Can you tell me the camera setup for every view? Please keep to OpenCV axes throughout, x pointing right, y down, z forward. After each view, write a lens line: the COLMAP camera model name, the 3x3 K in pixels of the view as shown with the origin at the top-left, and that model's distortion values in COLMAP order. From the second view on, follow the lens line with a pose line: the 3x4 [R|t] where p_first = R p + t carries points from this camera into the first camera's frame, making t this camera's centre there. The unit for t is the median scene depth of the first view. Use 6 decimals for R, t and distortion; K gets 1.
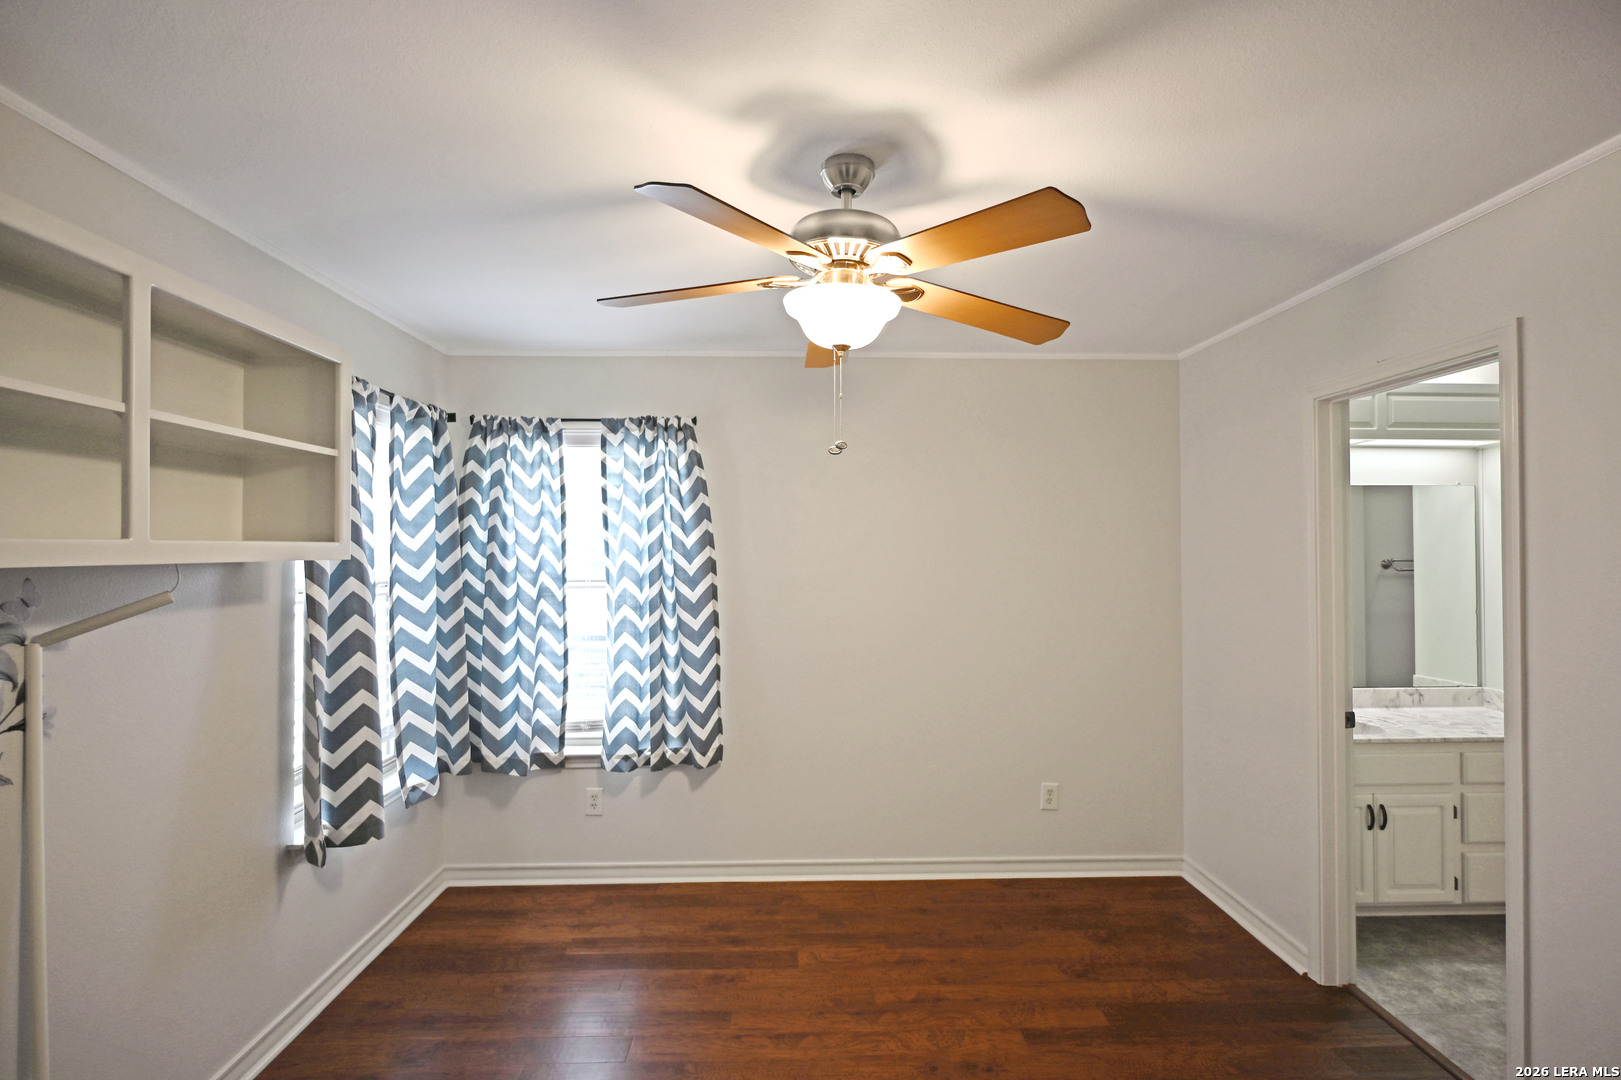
lens RADIAL K [[798.5, 0, 810.5], [0, 798.5, 540.0], [0, 0, 1]] dist [-0.000141, 0.000102]
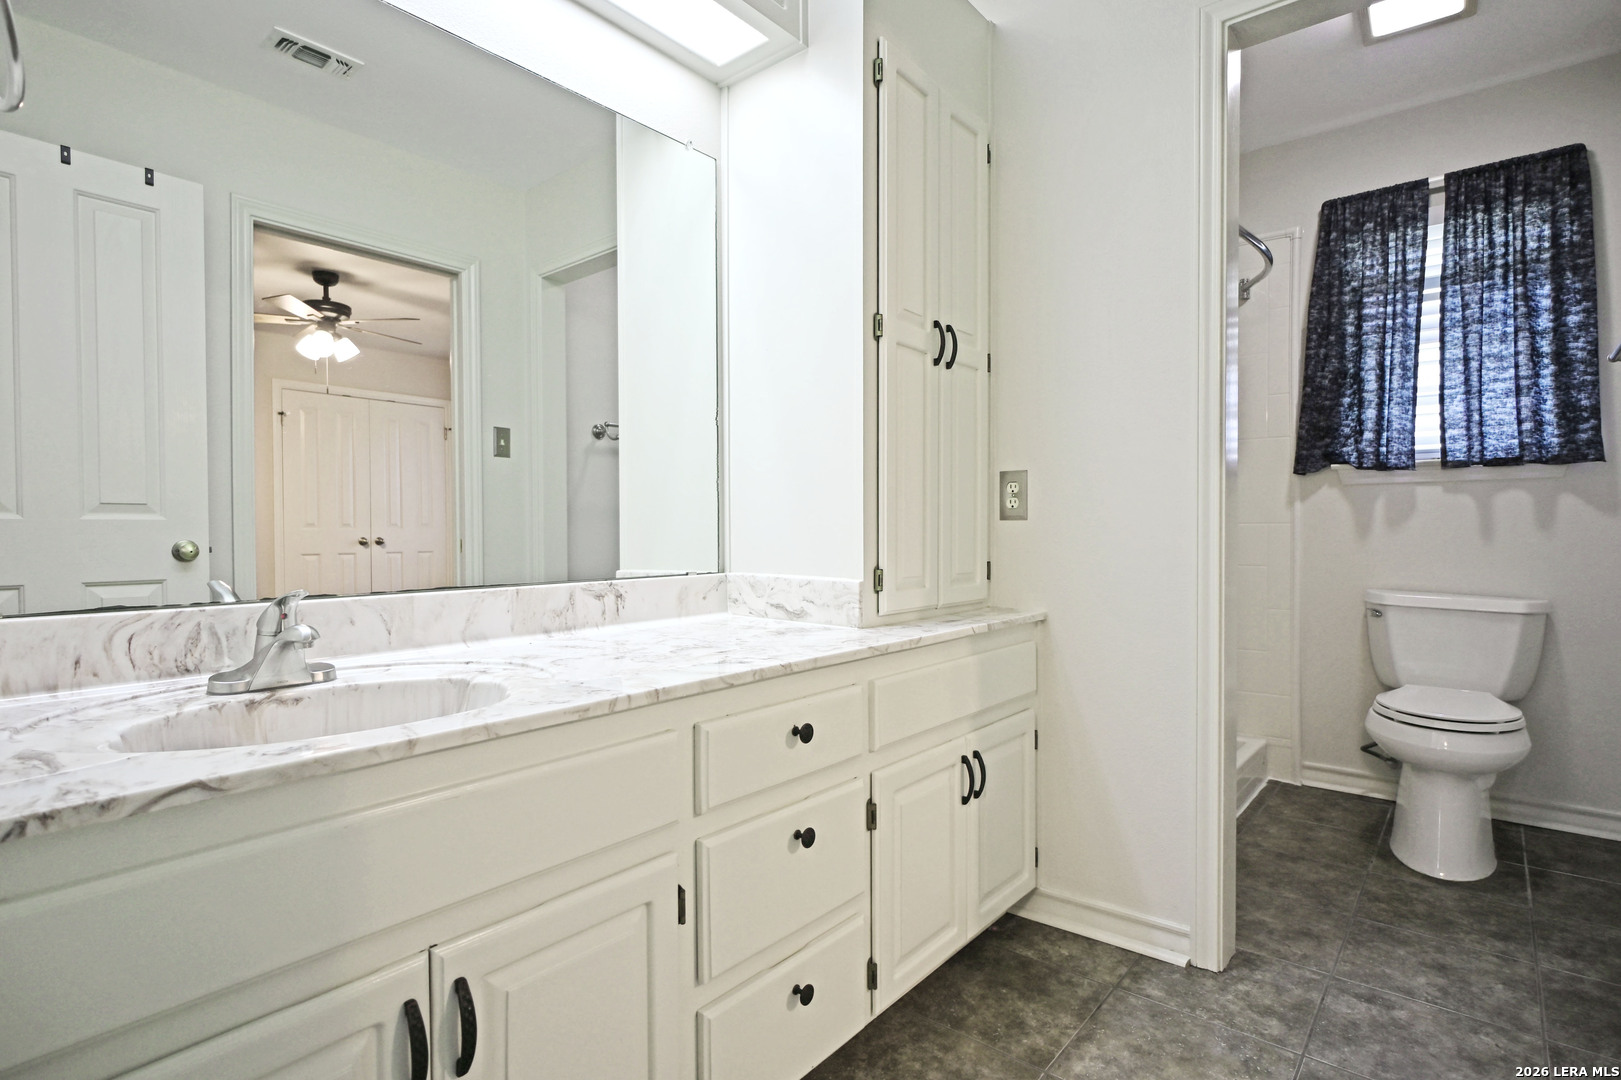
lens RADIAL K [[798.5, 0, 810.5], [0, 798.5, 540.0], [0, 0, 1]] dist [-0.000141, 0.000102]
pose [[0.667161, -0.008881, 0.744860, 0.515870], [-0.007704, 0.999793, 0.018822, 0.155901], [-0.744873, -0.018296, 0.666955, 0.639939]]
